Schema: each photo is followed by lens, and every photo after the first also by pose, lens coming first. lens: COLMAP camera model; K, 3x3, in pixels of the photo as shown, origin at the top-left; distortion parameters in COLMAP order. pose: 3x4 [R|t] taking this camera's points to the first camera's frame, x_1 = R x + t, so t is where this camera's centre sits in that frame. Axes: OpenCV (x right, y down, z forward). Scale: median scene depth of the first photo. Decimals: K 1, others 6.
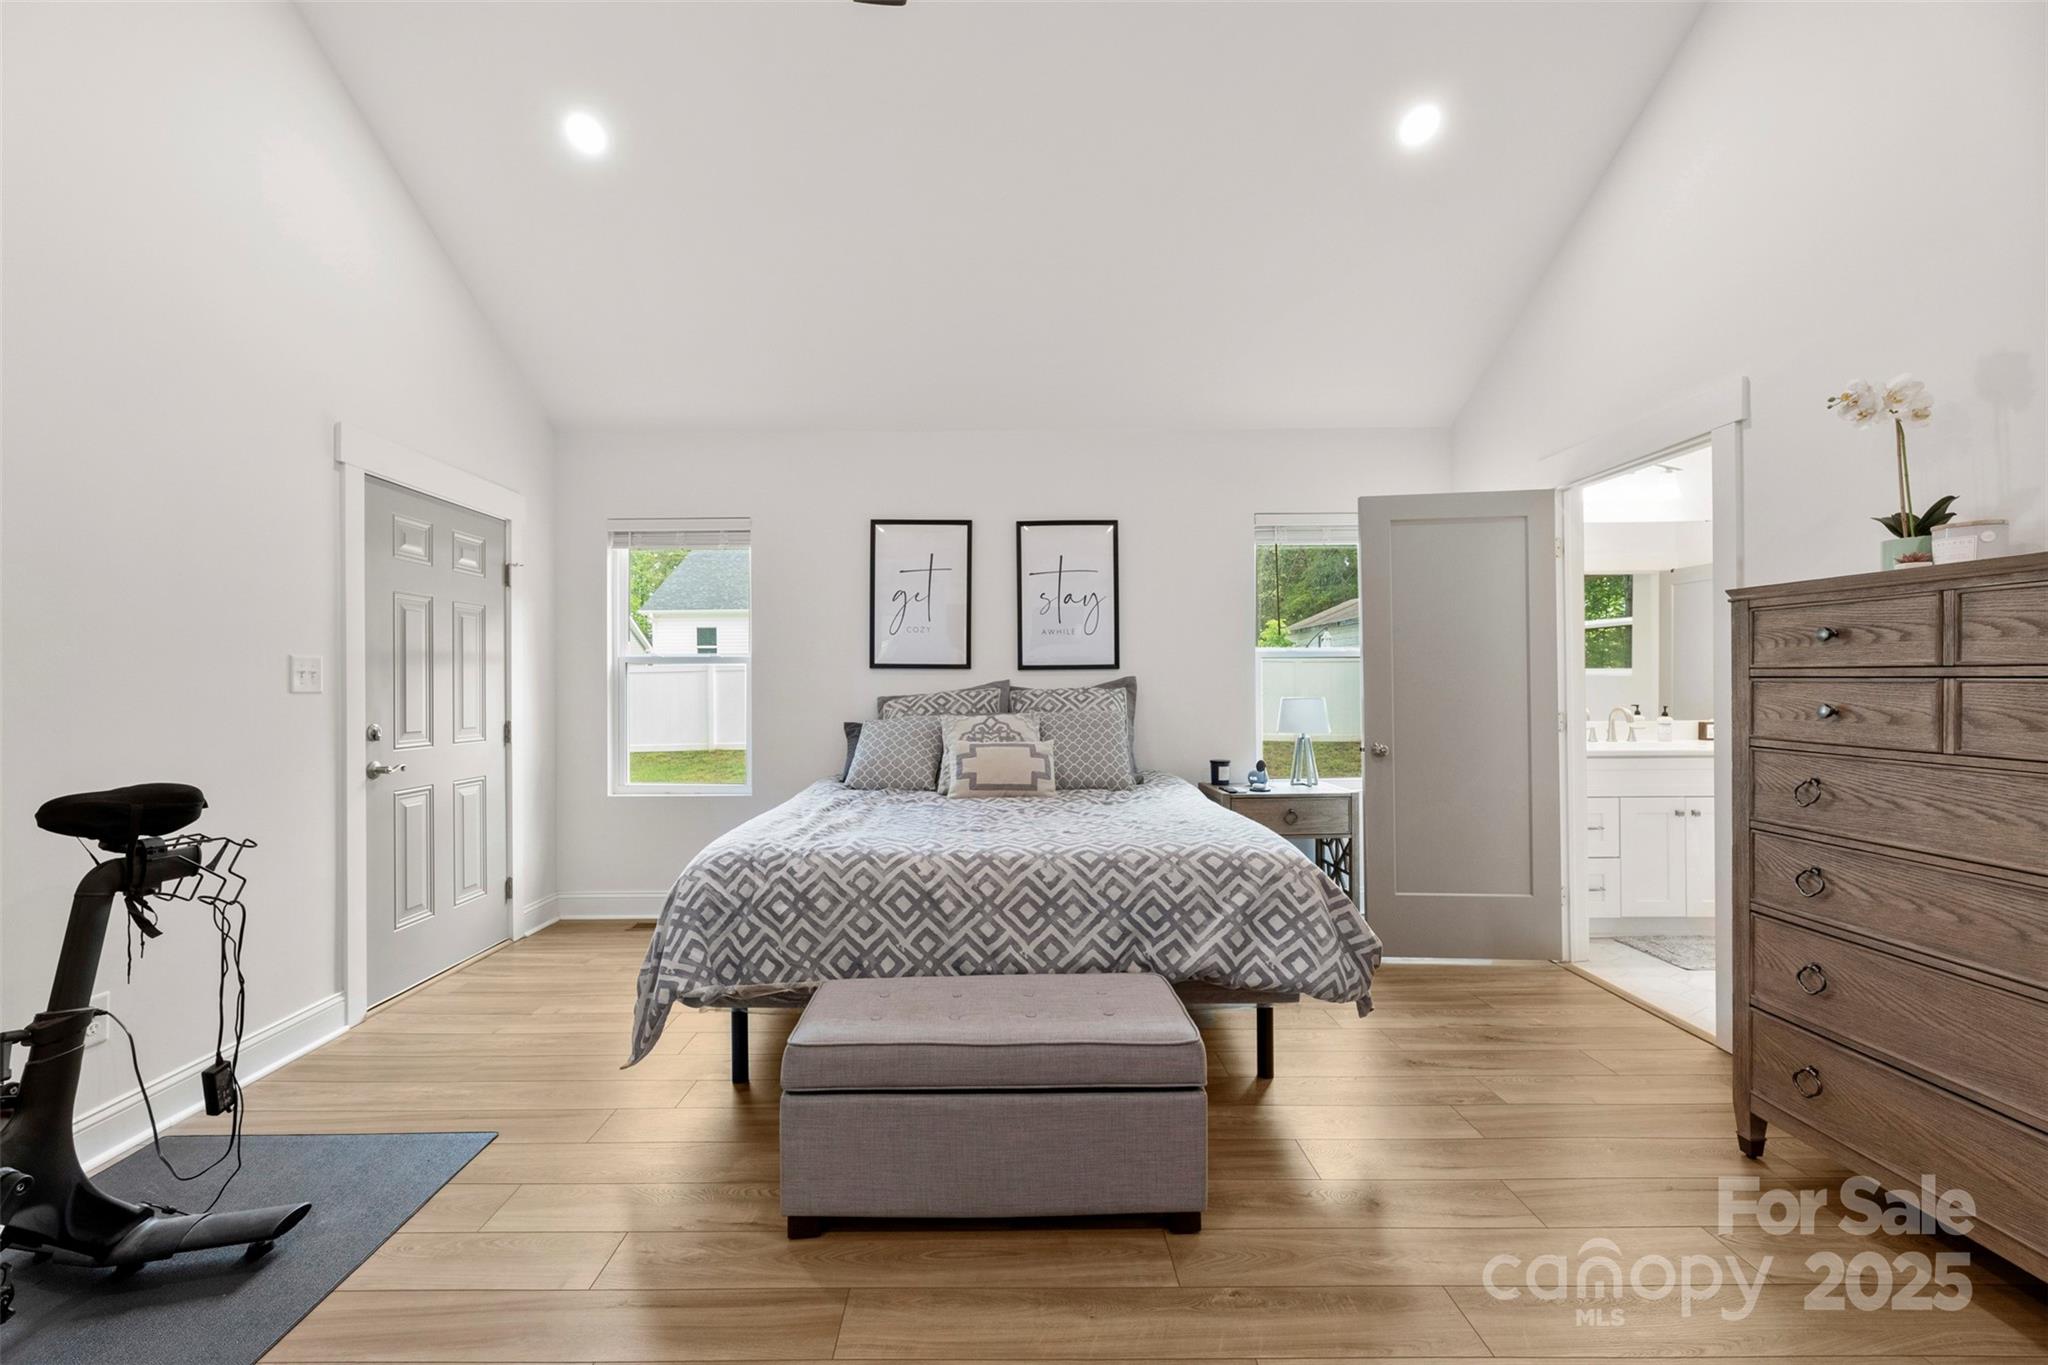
lens RADIAL K [[821.2, 0, 1012.8], [0, 821.2, 688.7], [0, 0, 1]] dist [0.002901, 0.000197]
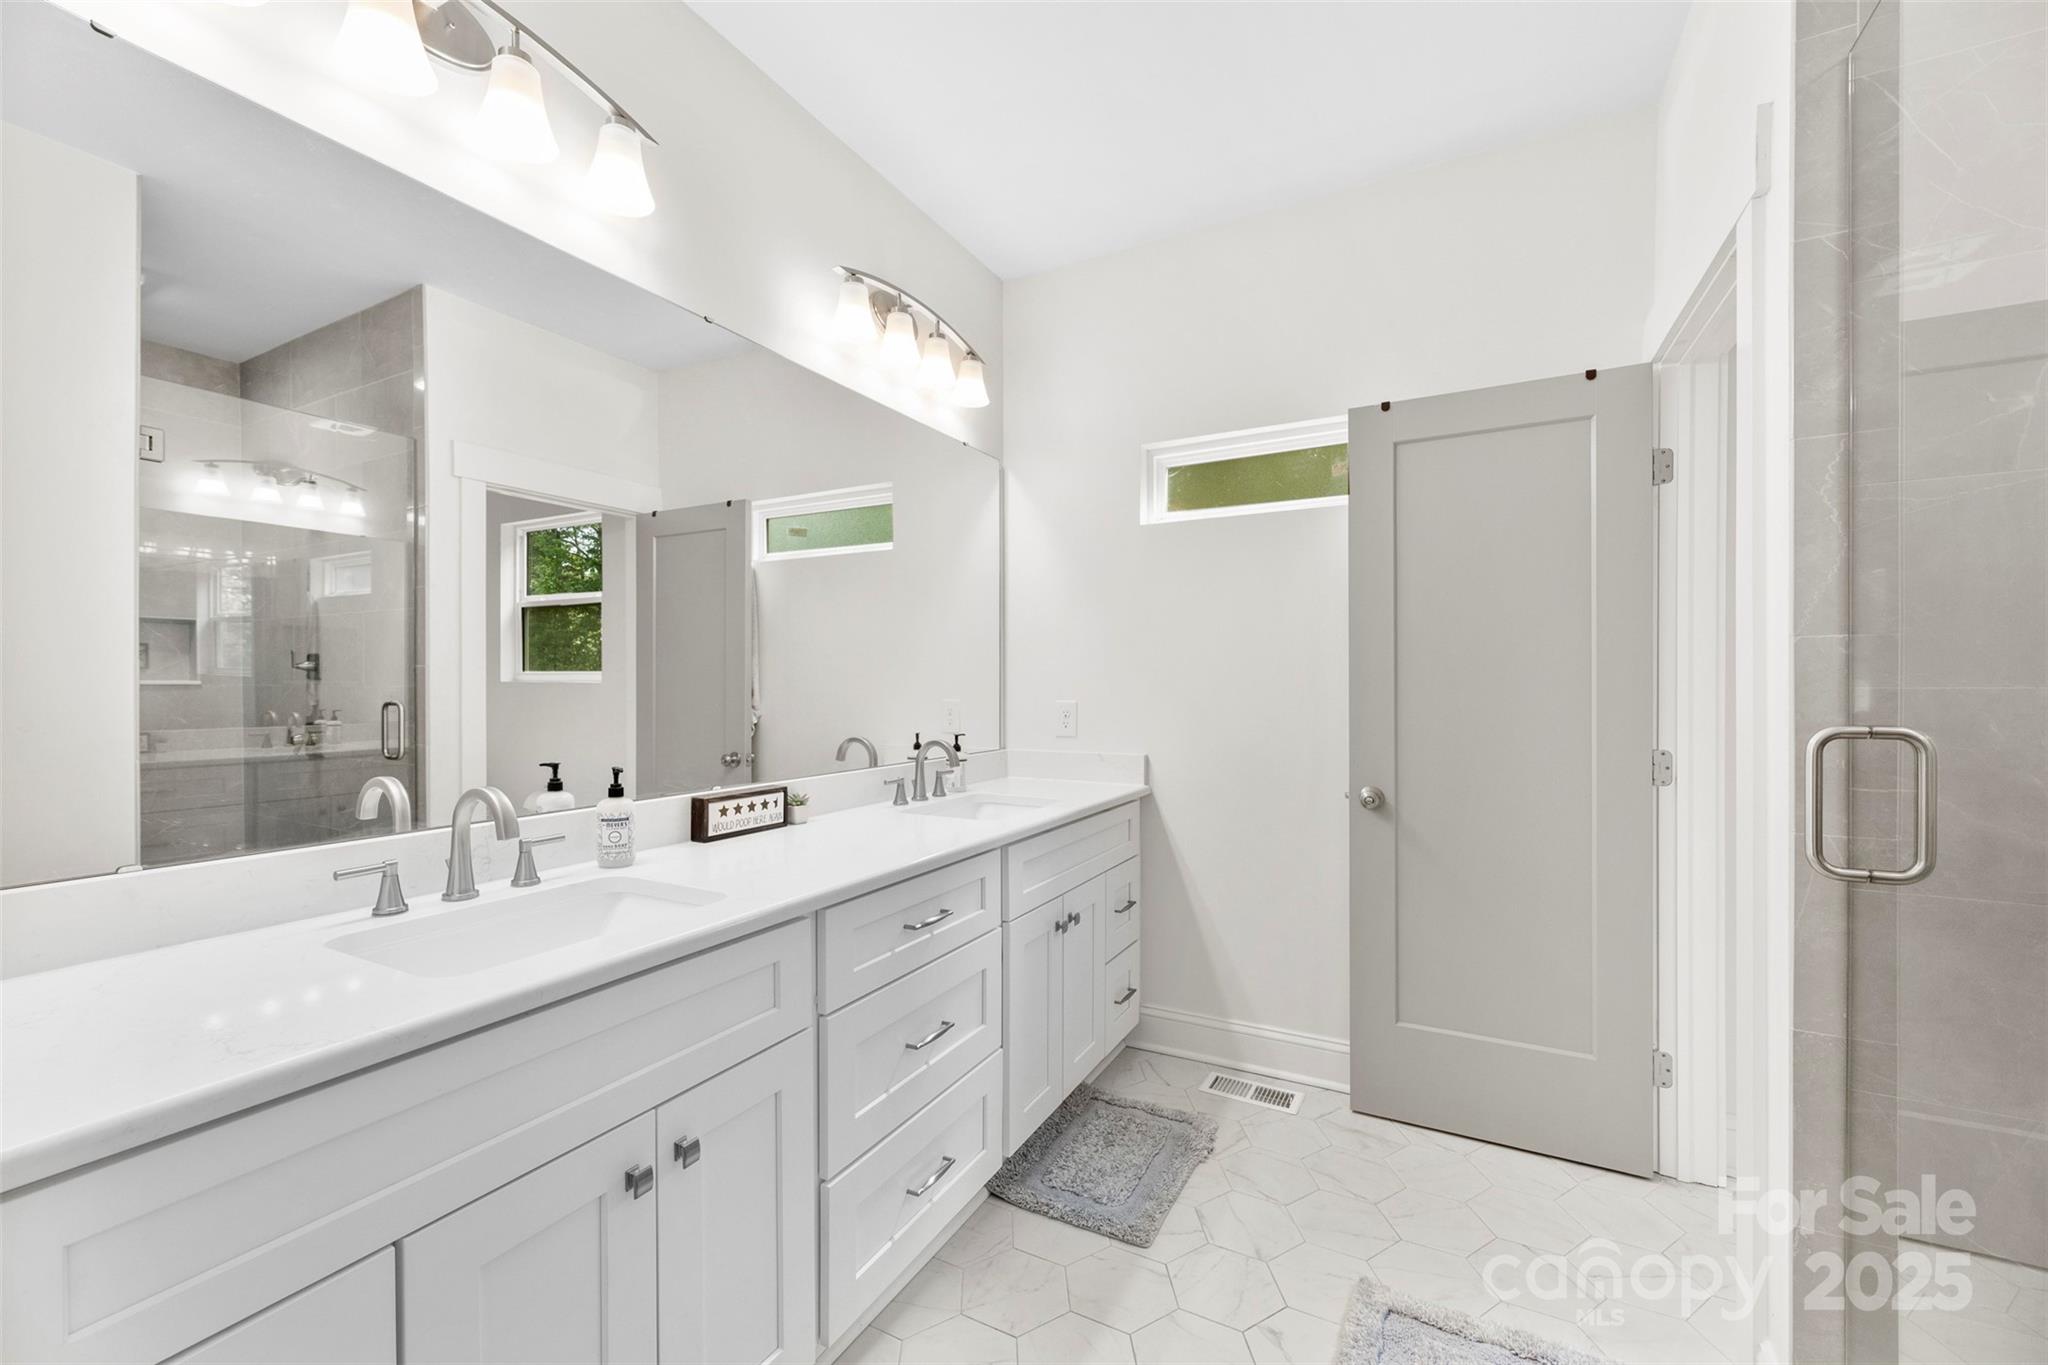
lens RADIAL K [[821.2, 0, 1012.8], [0, 821.2, 688.7], [0, 0, 1]] dist [0.002901, 0.000197]
pose [[0.479224, 0.003672, 0.877685, 1.141809], [0.005757, 0.999957, -0.007327, -0.022503], [-0.877674, 0.008564, 0.479182, 1.374892]]
